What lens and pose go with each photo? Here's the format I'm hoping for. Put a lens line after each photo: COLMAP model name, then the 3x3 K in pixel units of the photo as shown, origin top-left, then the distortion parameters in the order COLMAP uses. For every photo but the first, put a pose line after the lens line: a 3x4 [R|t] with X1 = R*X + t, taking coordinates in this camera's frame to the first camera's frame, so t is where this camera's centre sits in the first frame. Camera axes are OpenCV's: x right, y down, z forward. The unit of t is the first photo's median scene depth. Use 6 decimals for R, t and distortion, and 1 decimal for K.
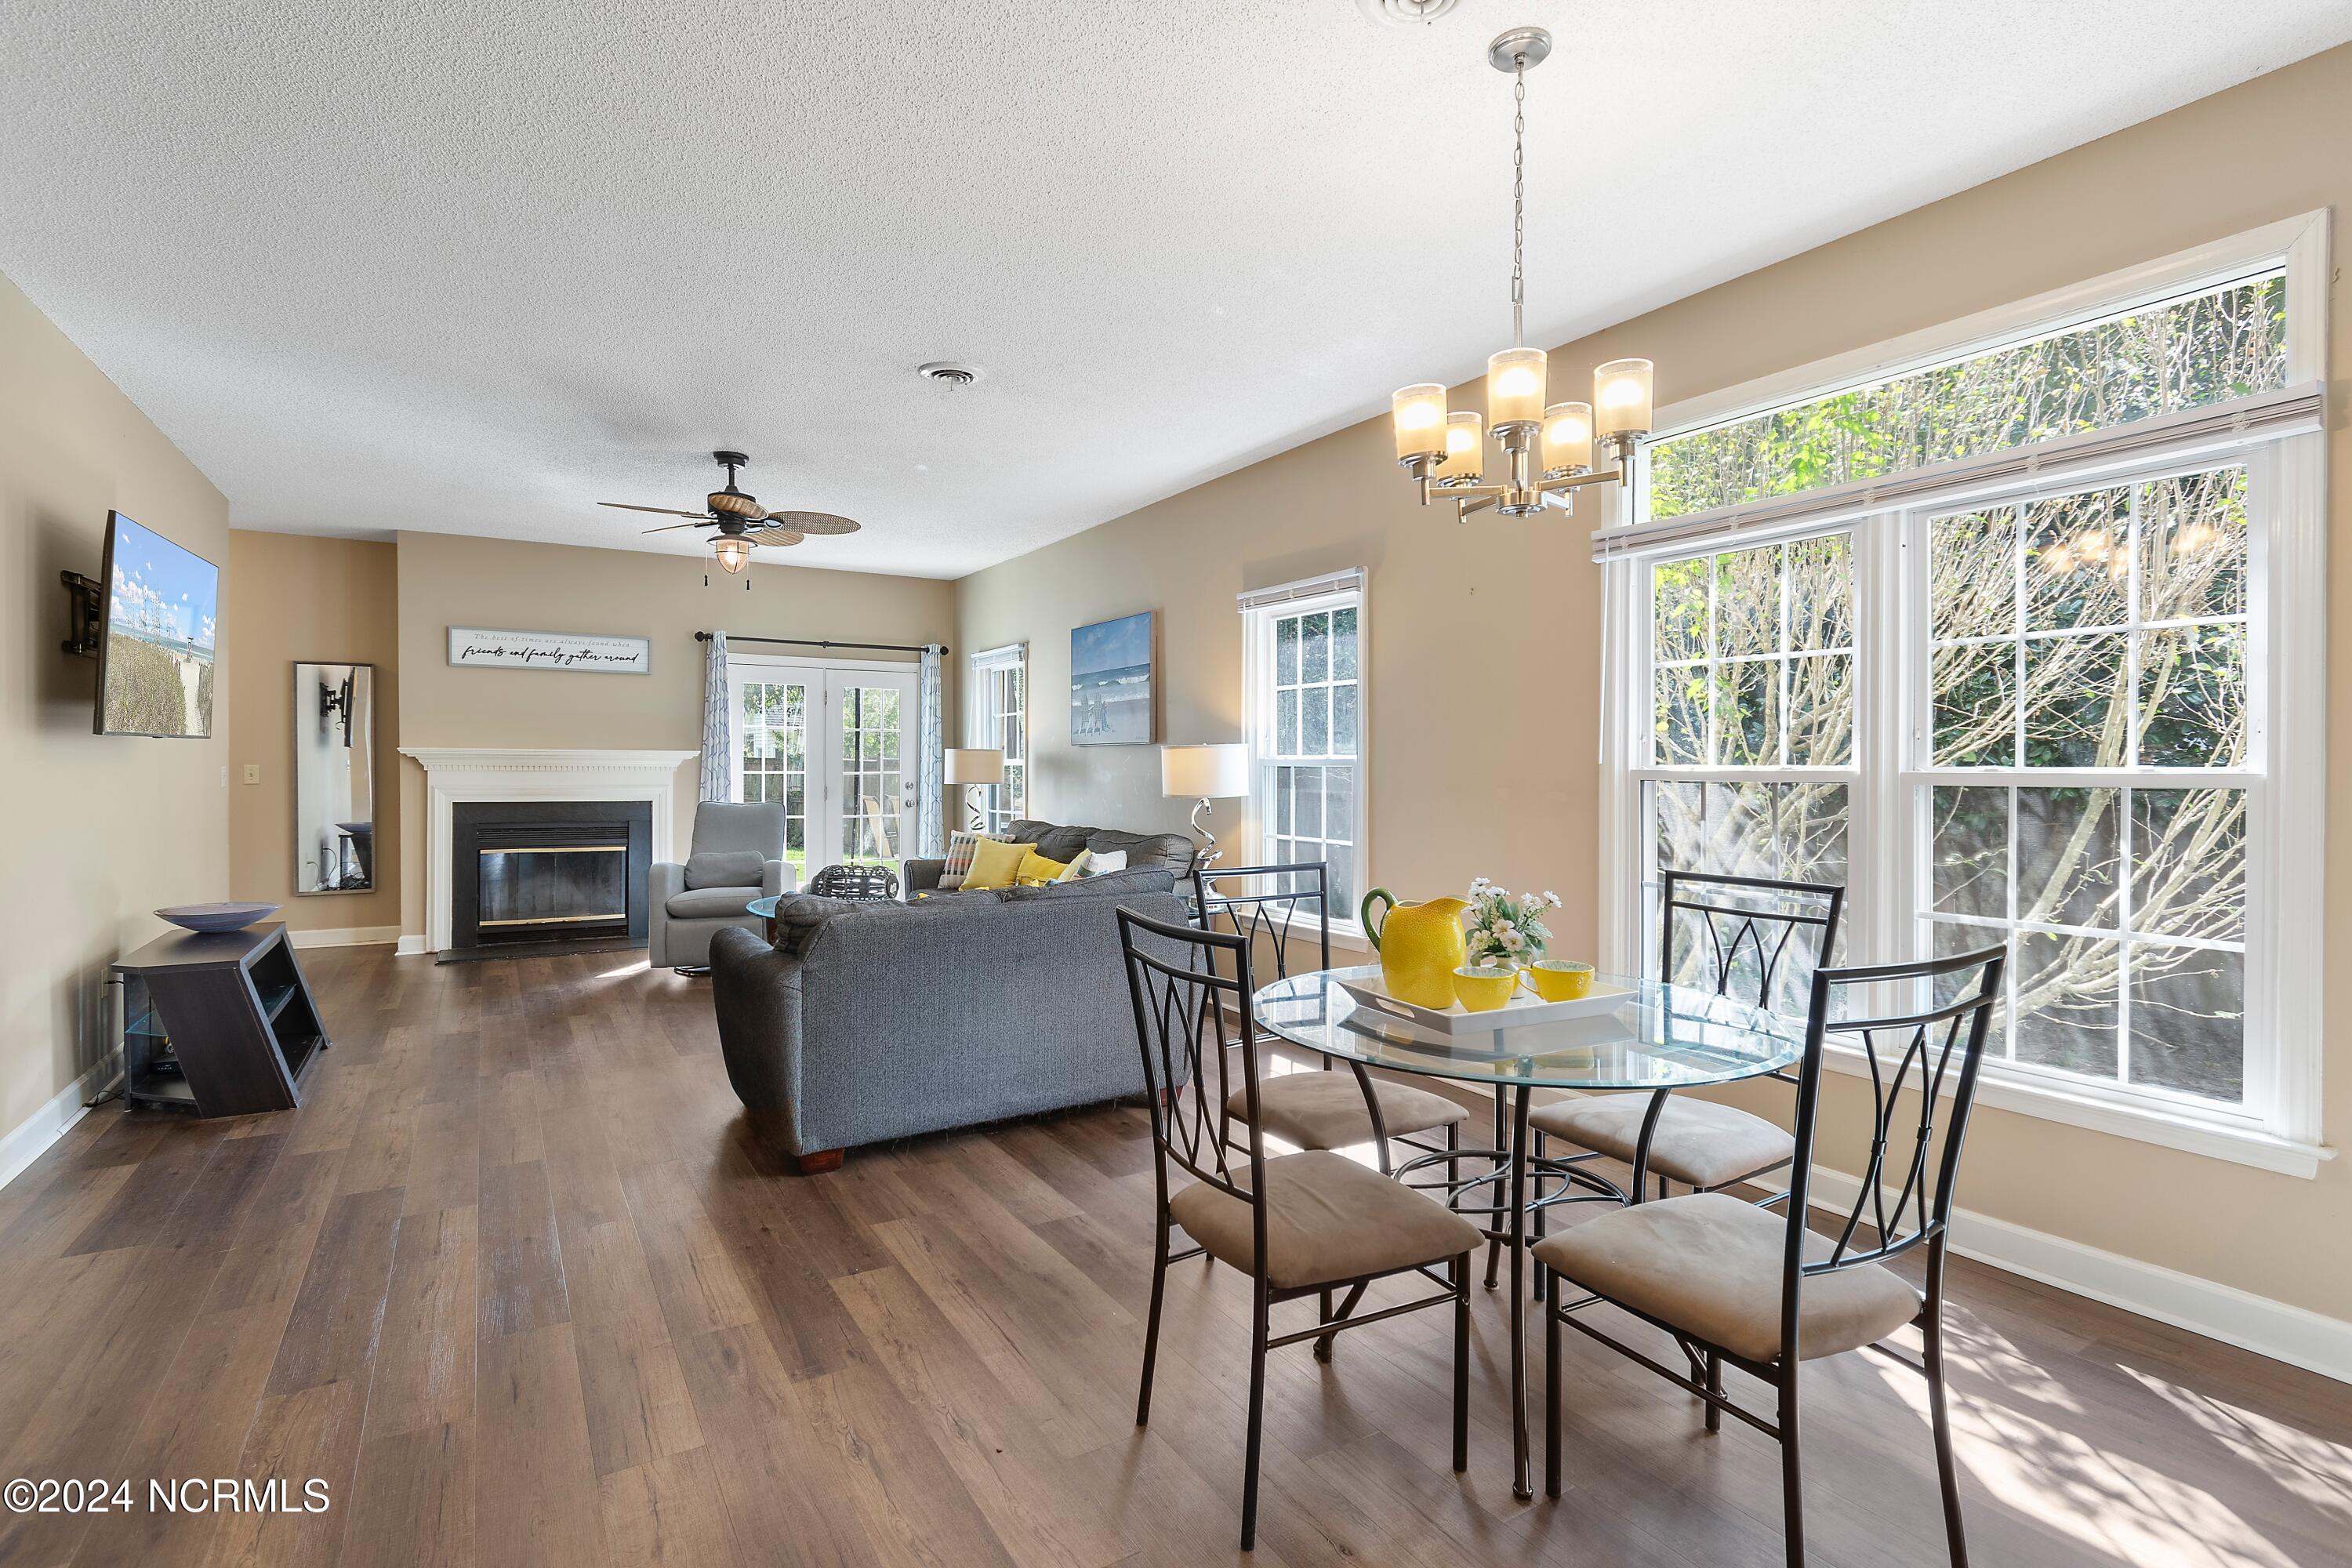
lens RADIAL K [[1119.8, 0, 1172.7], [0, 1119.8, 772.3], [0, 0, 1]] dist [-0.000497, -0.009032]
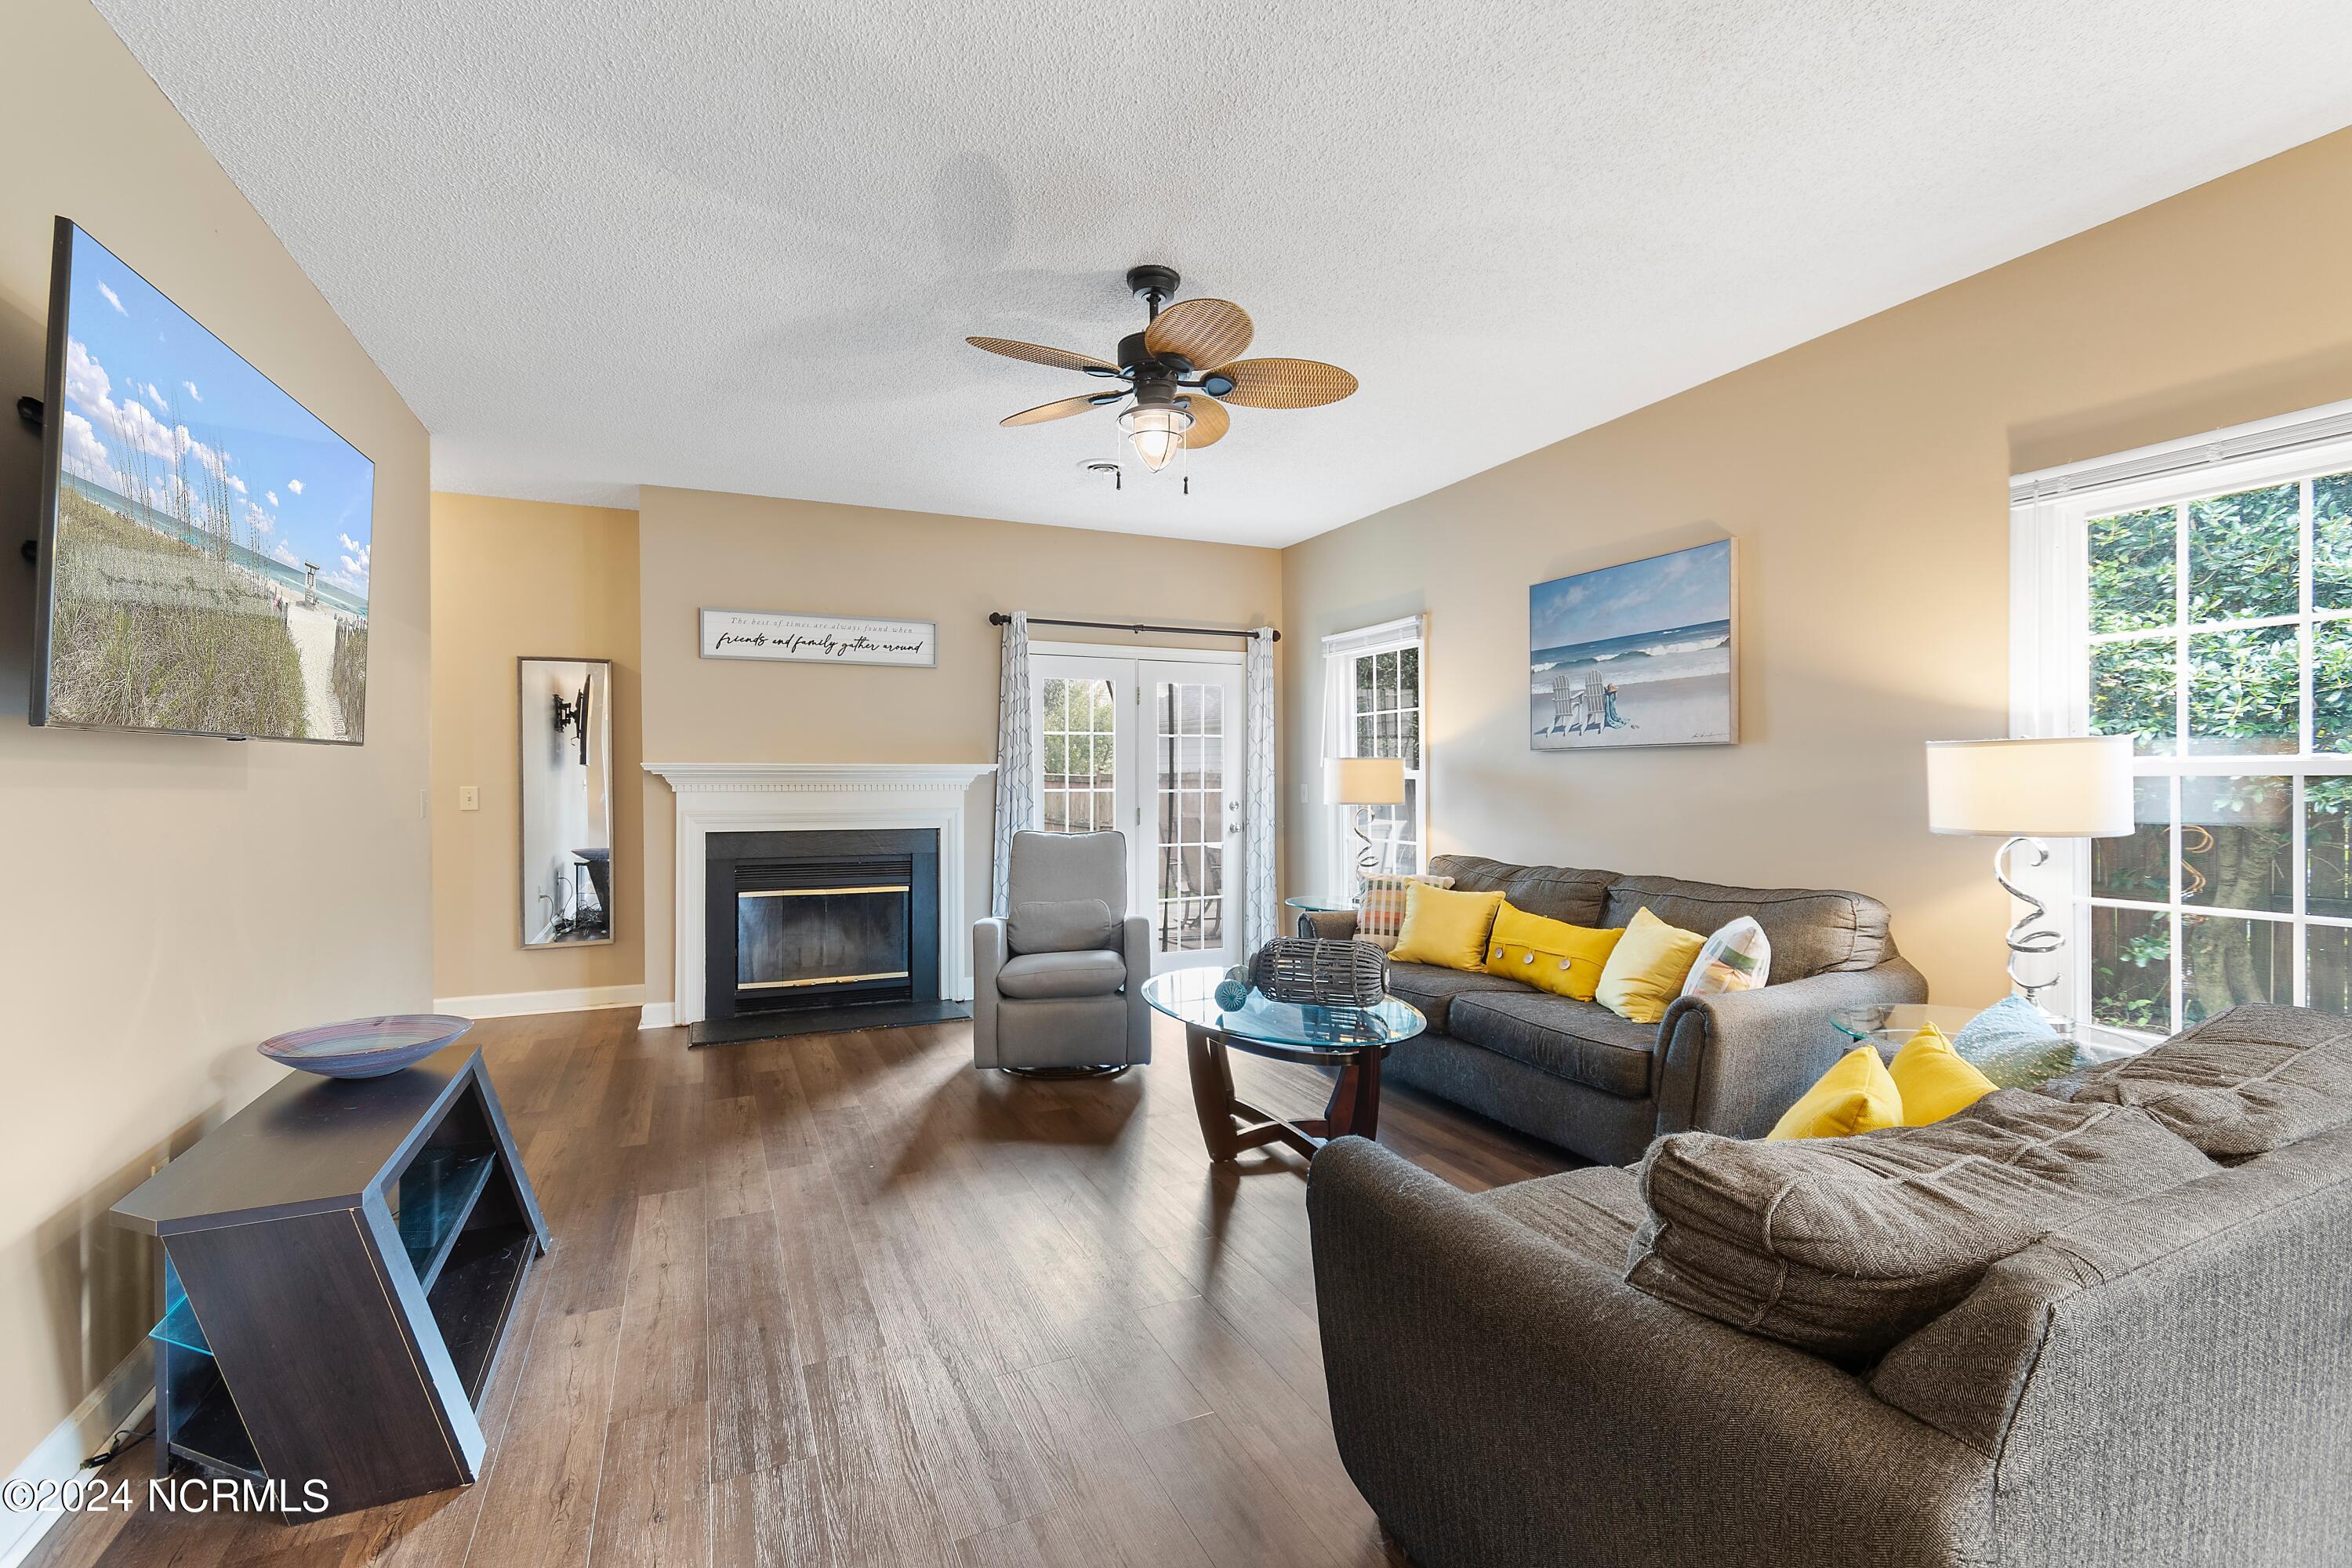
lens RADIAL K [[1035.5, 0, 1164.6], [0, 1035.5, 779.2], [0, 0, 1]] dist [0.001458, -0.000404]
pose [[0.991844, -0.007688, -0.127229, -0.230647], [0.006906, 0.999954, -0.006586, -0.003170], [0.127274, 0.005654, 0.991852, 0.318019]]
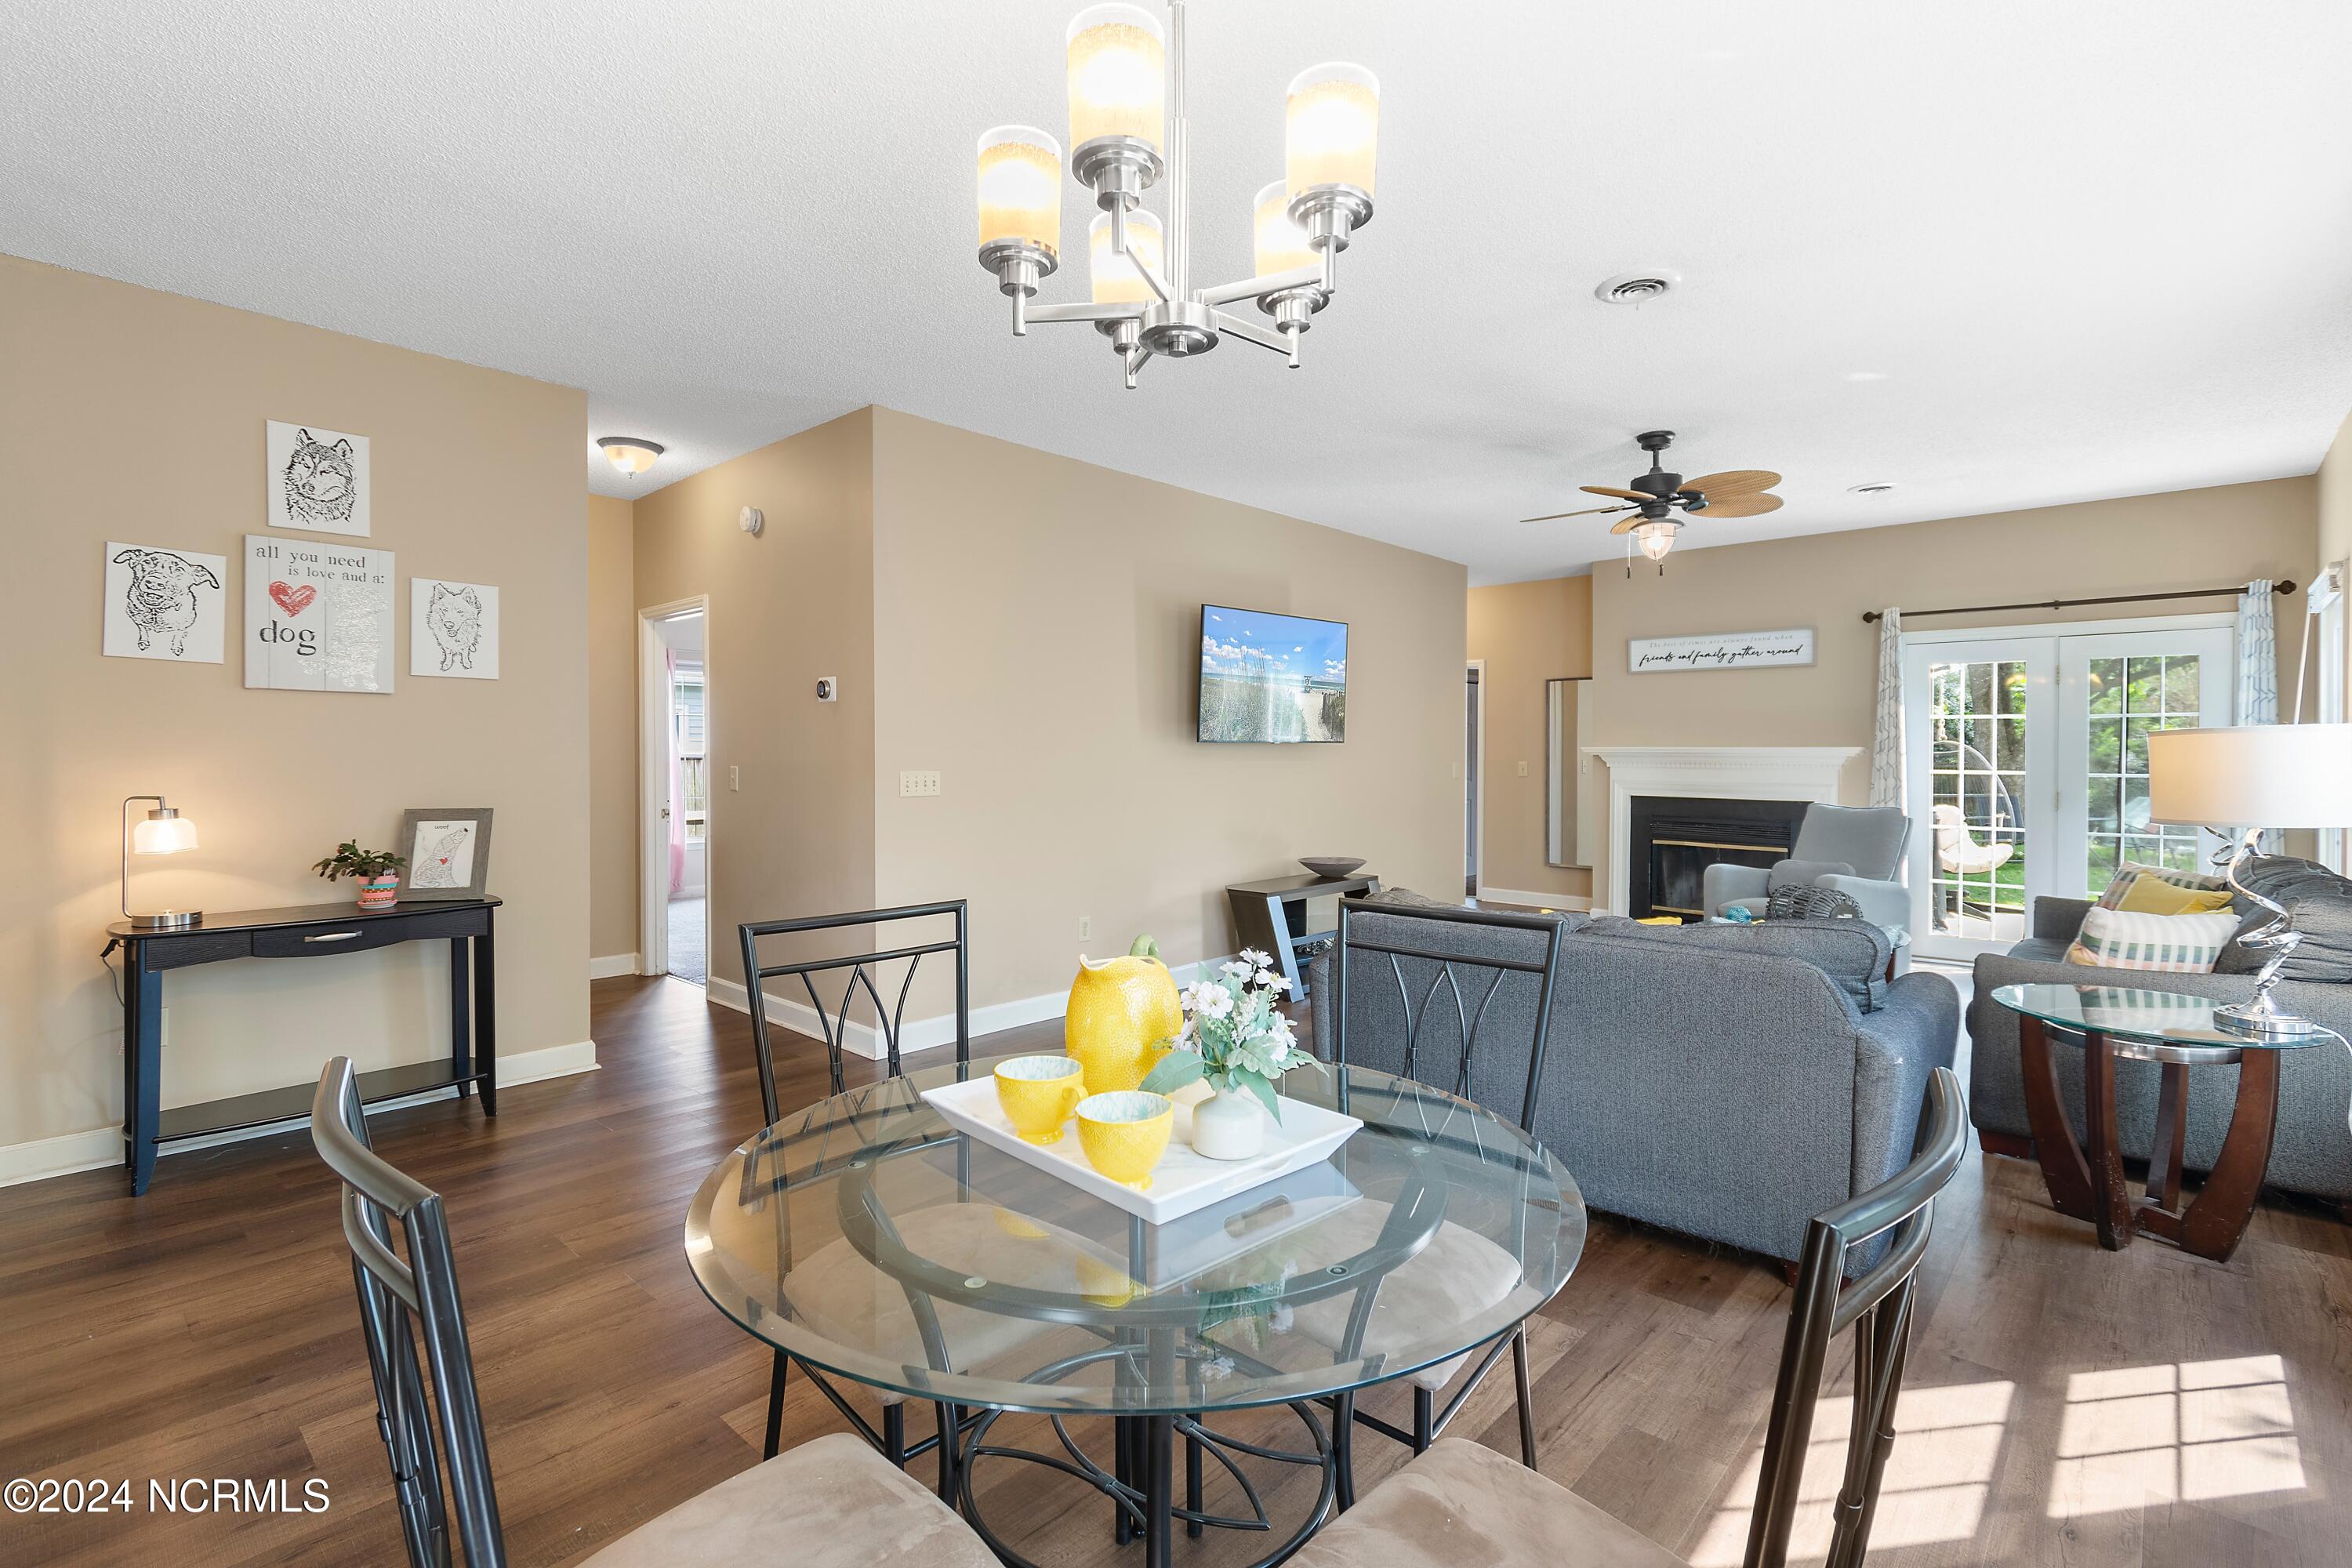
lens RADIAL K [[1076.6, 0, 1163.6], [0, 1076.6, 755.3], [0, 0, 1]] dist [0.001700, -0.000733]
pose [[0.261009, -0.002723, -0.965333, 0.274697], [-0.009472, 0.999941, -0.005382, -0.002969], [0.965290, 0.010548, 0.260968, 0.262830]]
